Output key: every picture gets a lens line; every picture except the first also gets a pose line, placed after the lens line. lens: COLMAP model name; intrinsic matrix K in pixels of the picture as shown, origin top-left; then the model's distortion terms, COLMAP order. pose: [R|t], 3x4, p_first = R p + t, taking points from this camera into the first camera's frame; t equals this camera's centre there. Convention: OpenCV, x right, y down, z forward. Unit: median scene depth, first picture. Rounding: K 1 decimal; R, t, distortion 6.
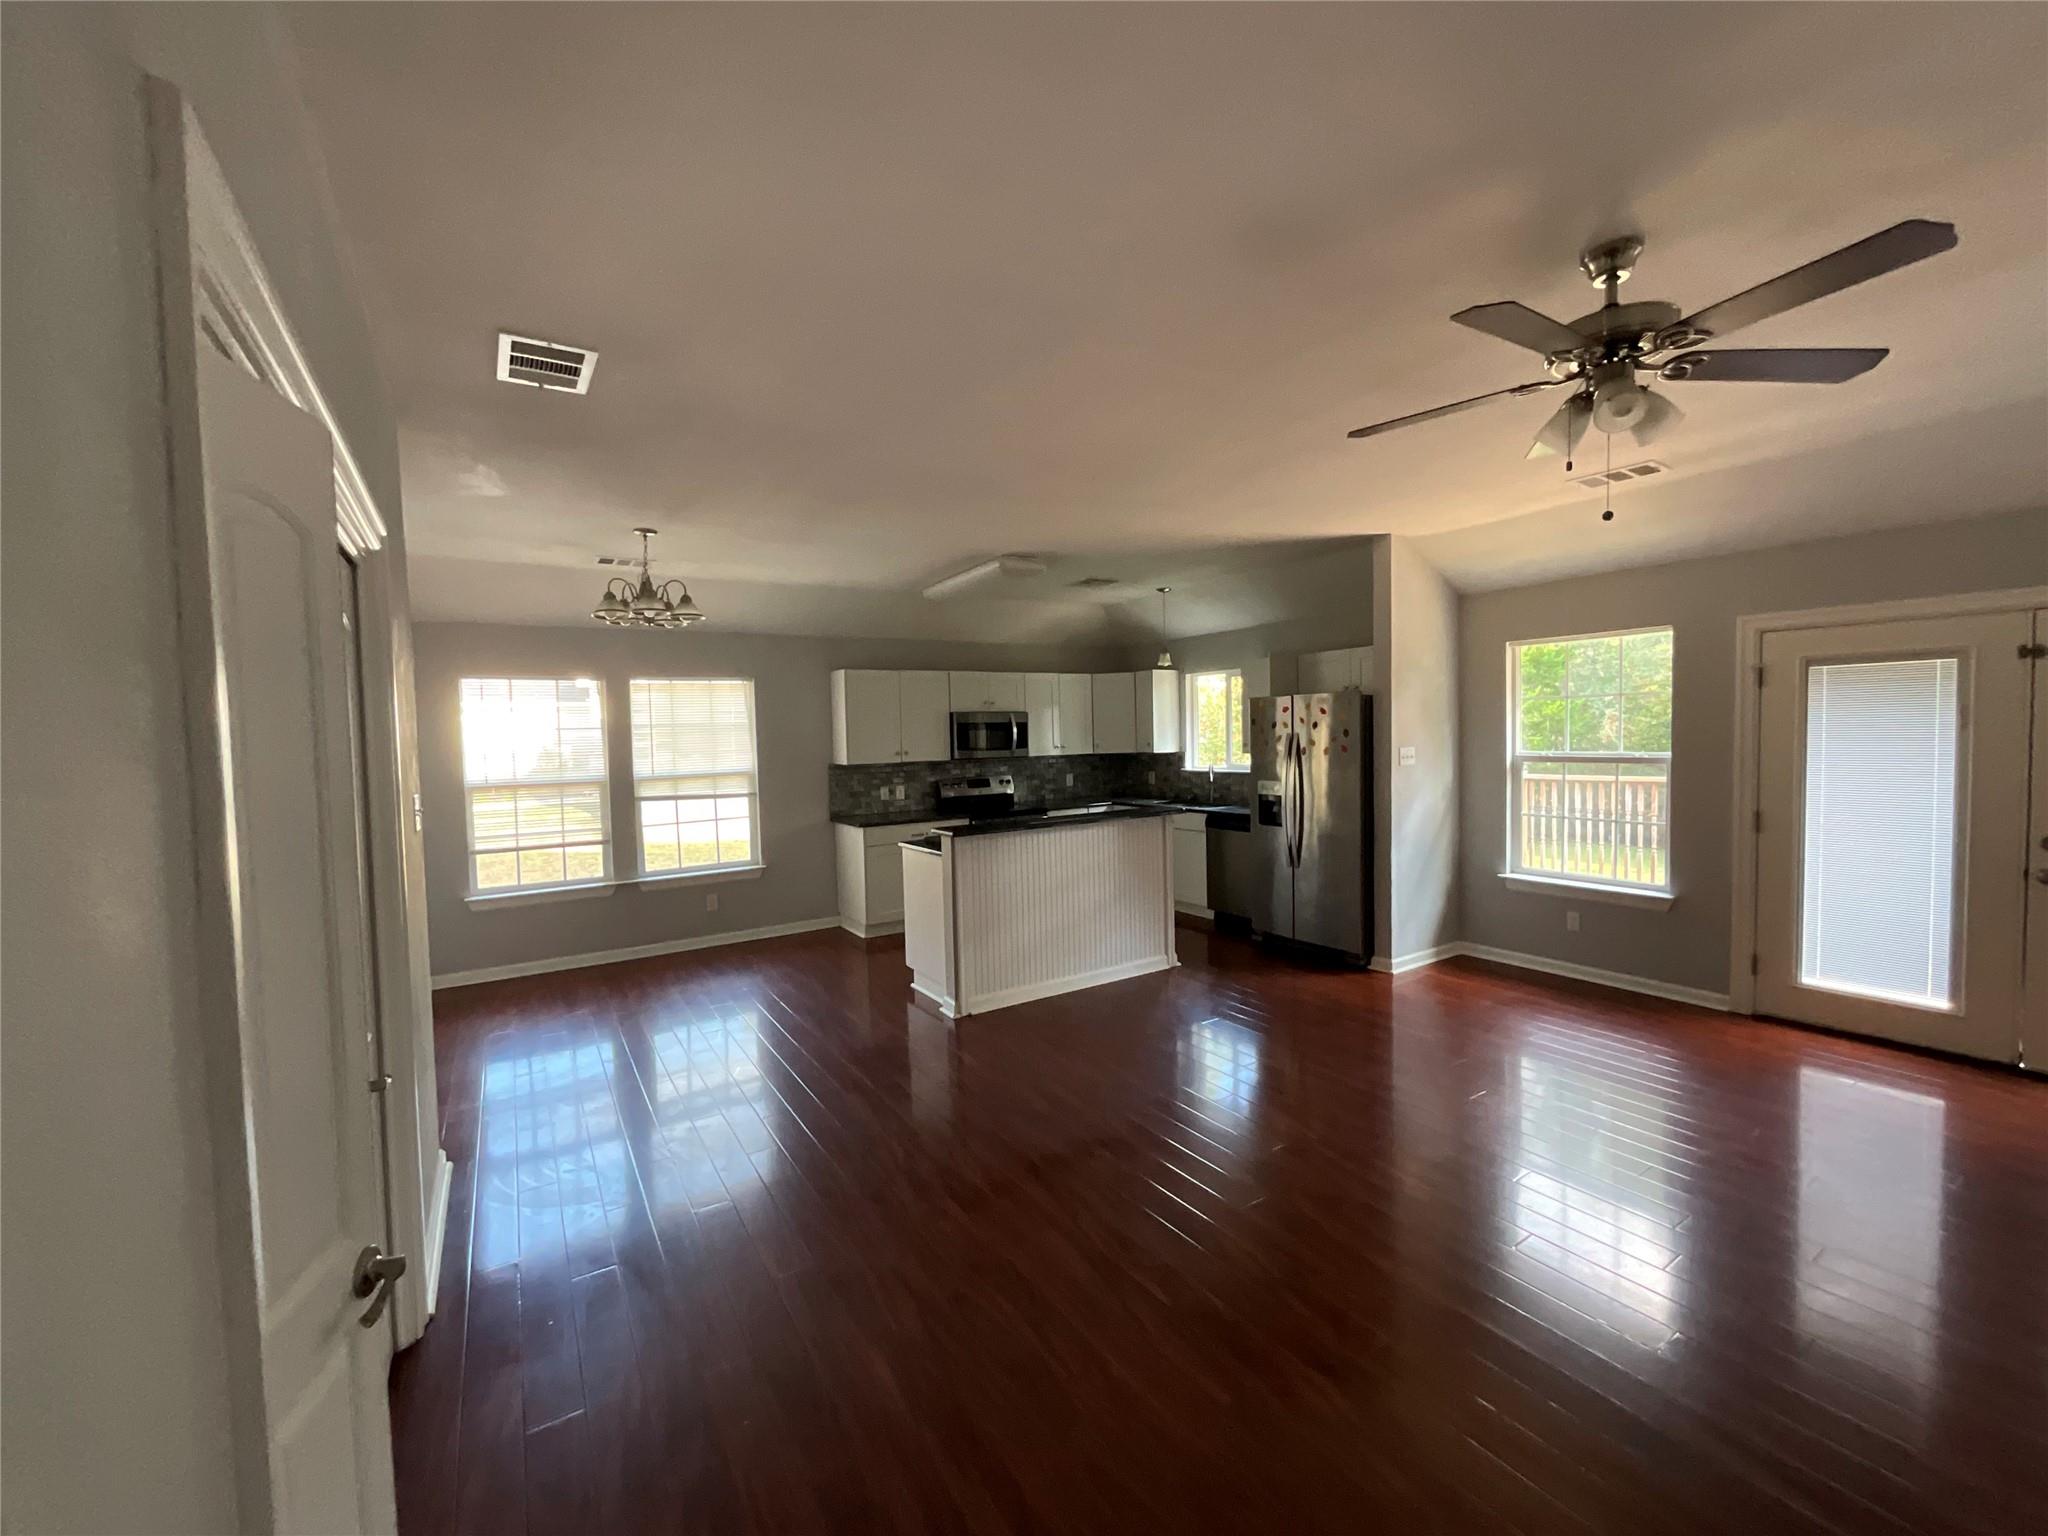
lens RADIAL K [[827.5, 0, 1025.5], [0, 827.5, 770.0], [0, 0, 1]] dist [0.001032, -0.000166]
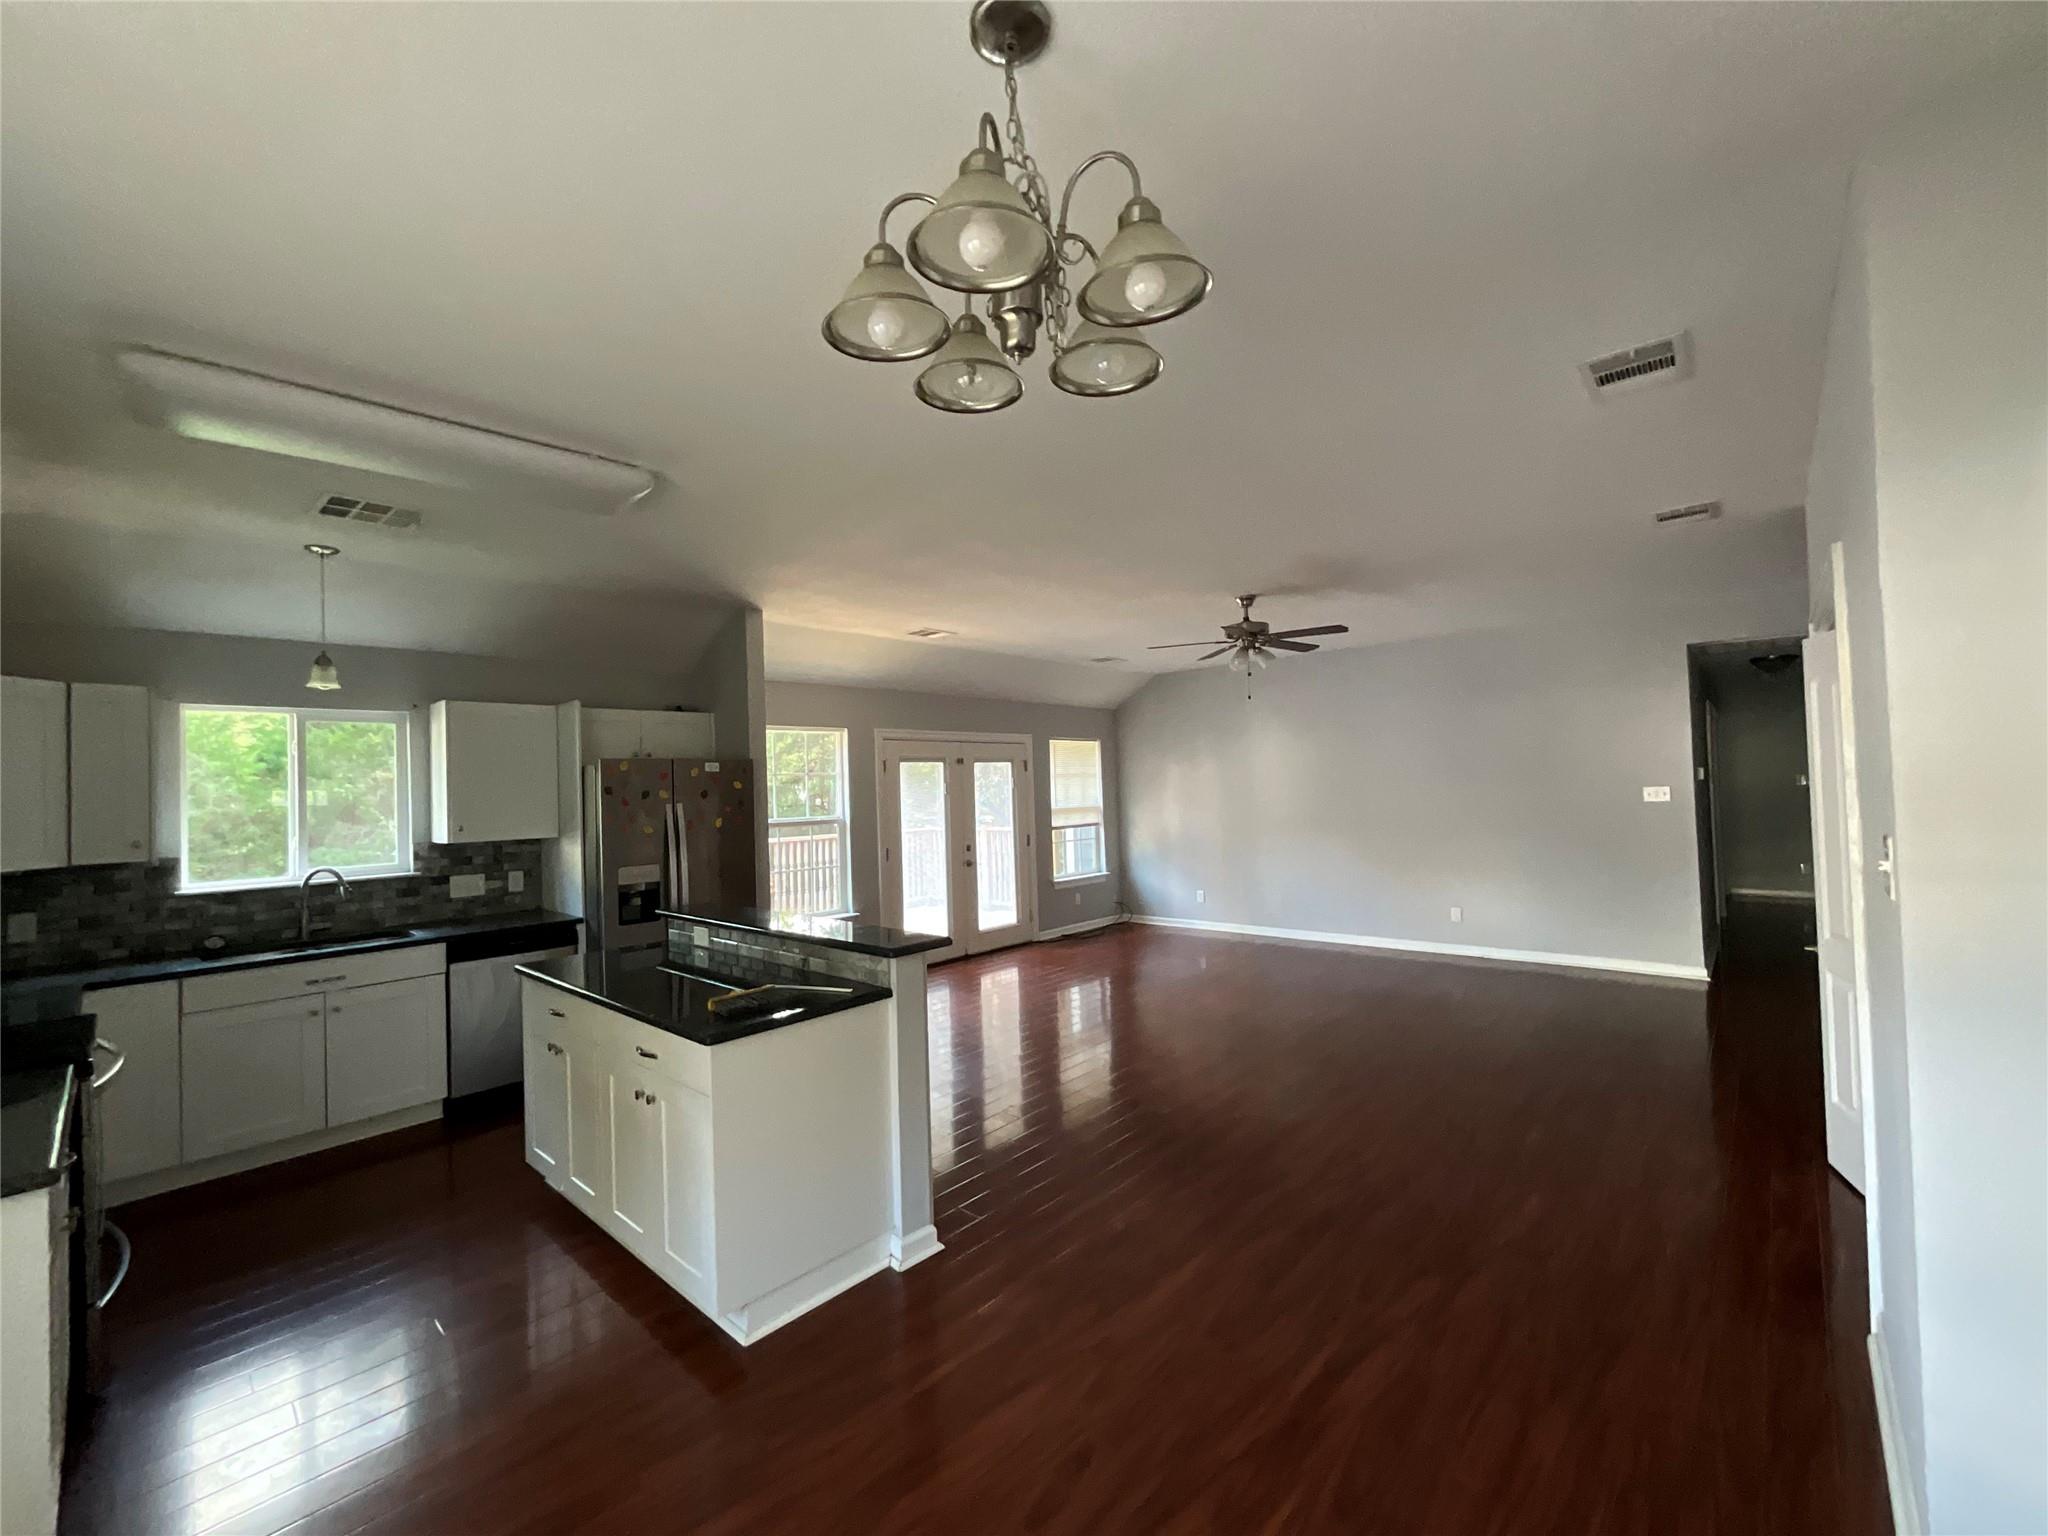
lens RADIAL K [[832.6, 0, 1023.5], [0, 832.6, 773.9], [0, 0, 1]] dist [0.001504, -0.000810]
pose [[-0.263100, 0.042520, 0.963831, -0.611074], [0.078962, 0.996626, -0.022412, -0.029864], [-0.961532, 0.070209, -0.265569, 0.919648]]
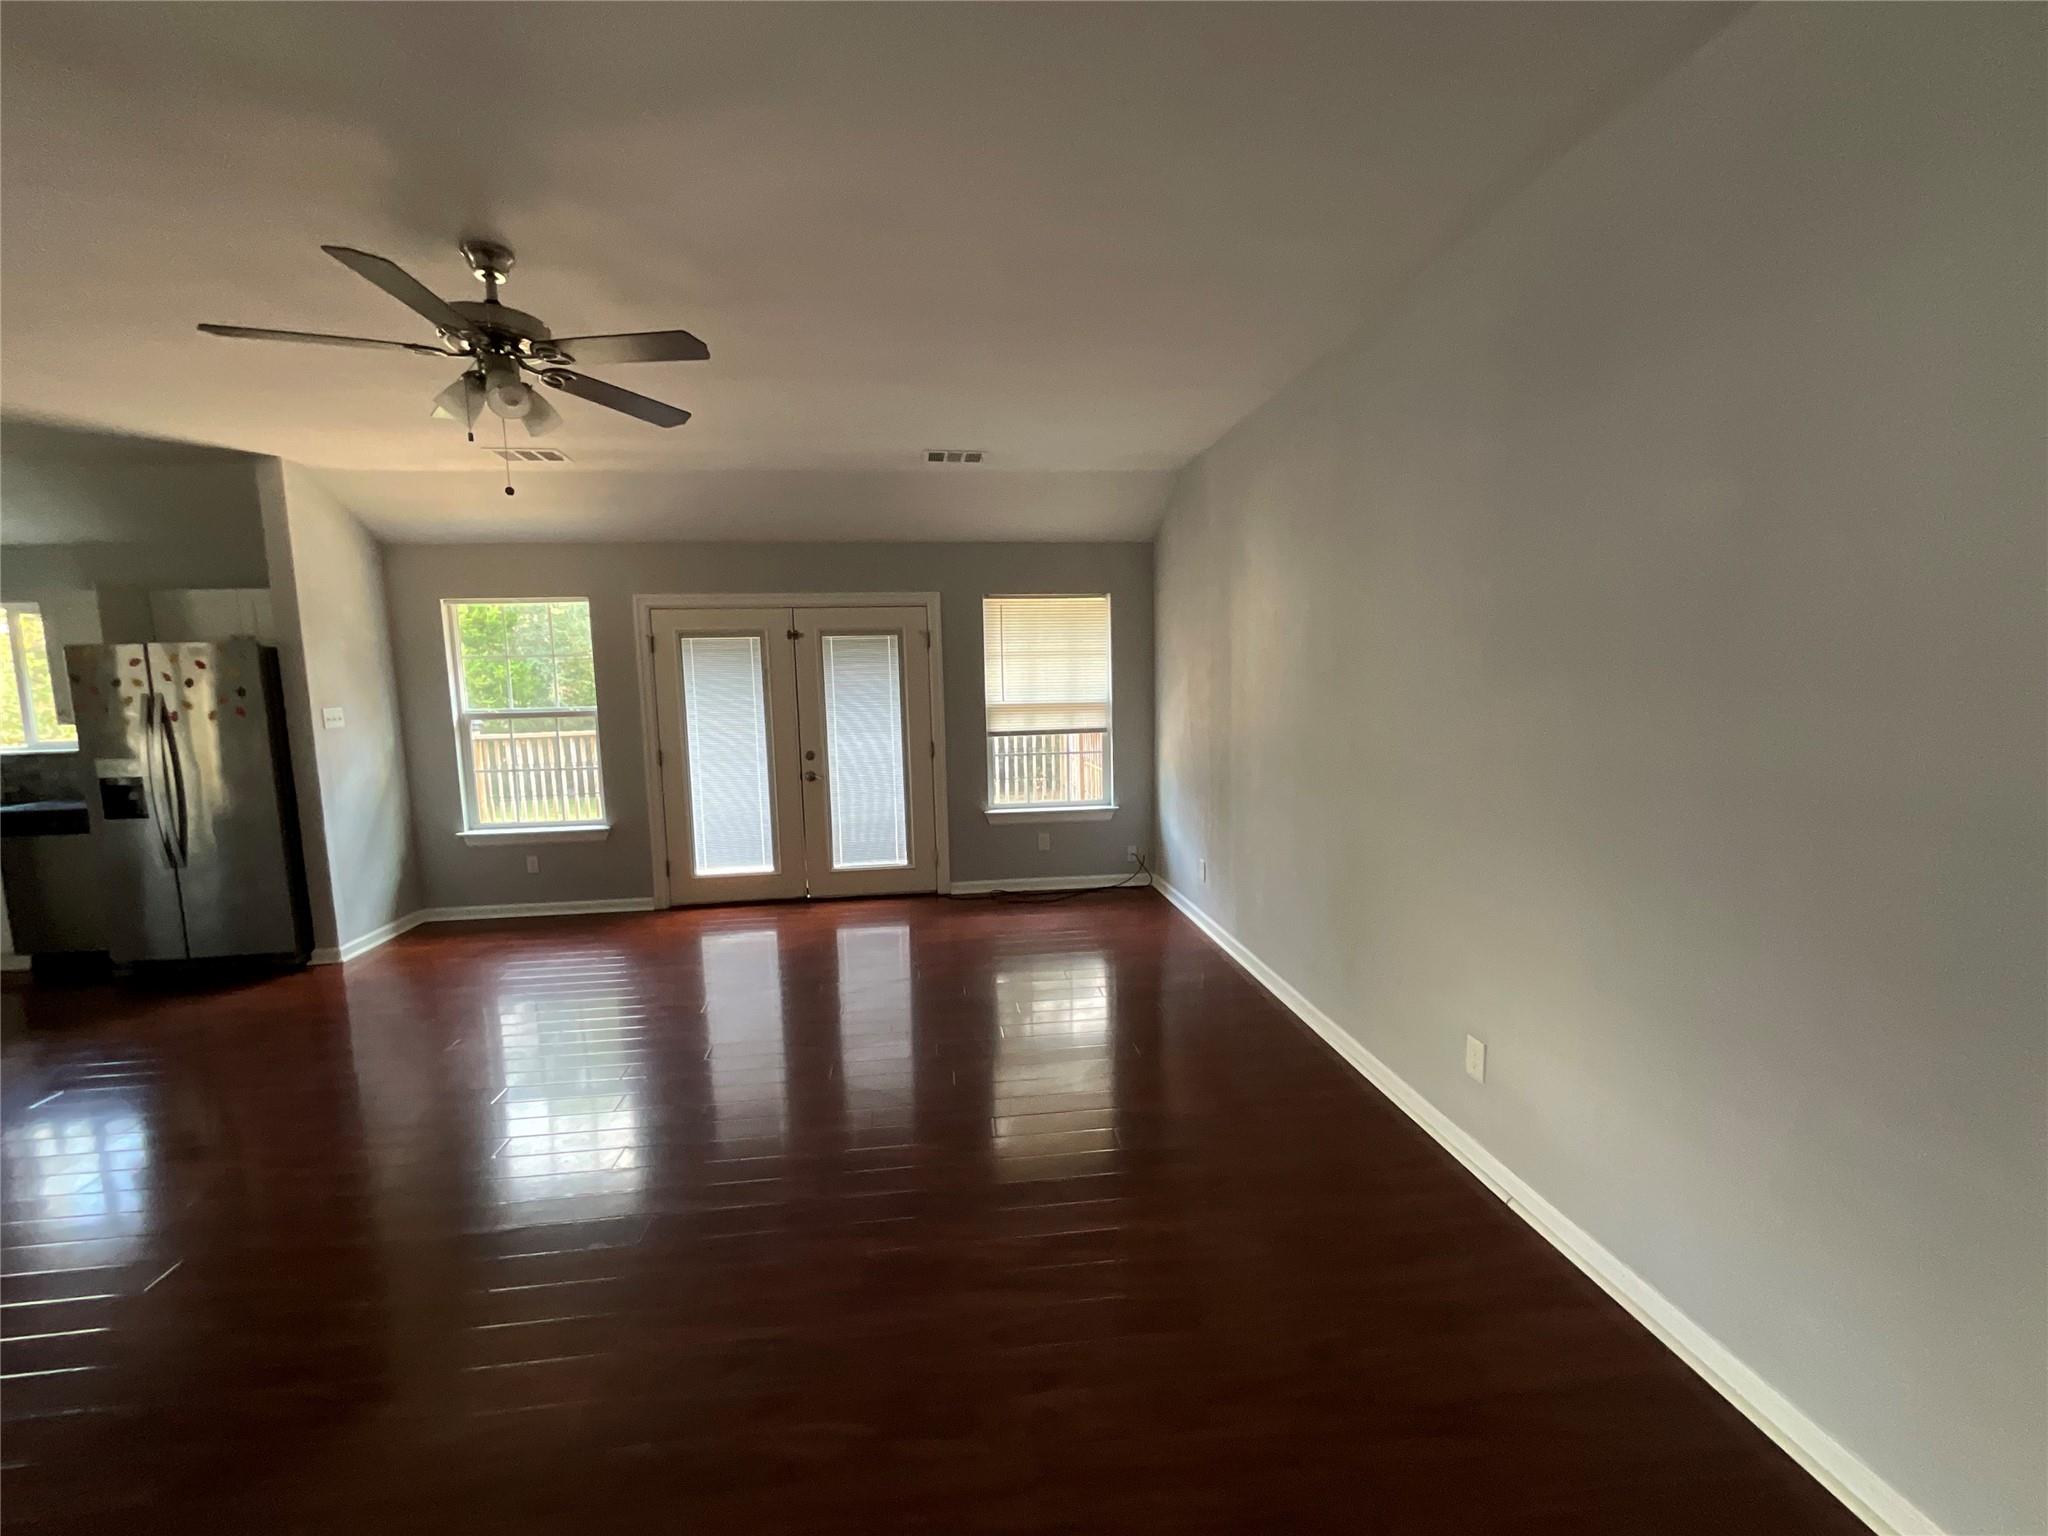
lens RADIAL K [[827.5, 0, 1025.5], [0, 827.5, 770.0], [0, 0, 1]] dist [0.001032, -0.000166]
pose [[0.432341, -0.092237, 0.896980, -0.018944], [0.053716, 0.995622, 0.076489, 0.010425], [-0.900109, 0.015113, 0.435403, -0.052780]]
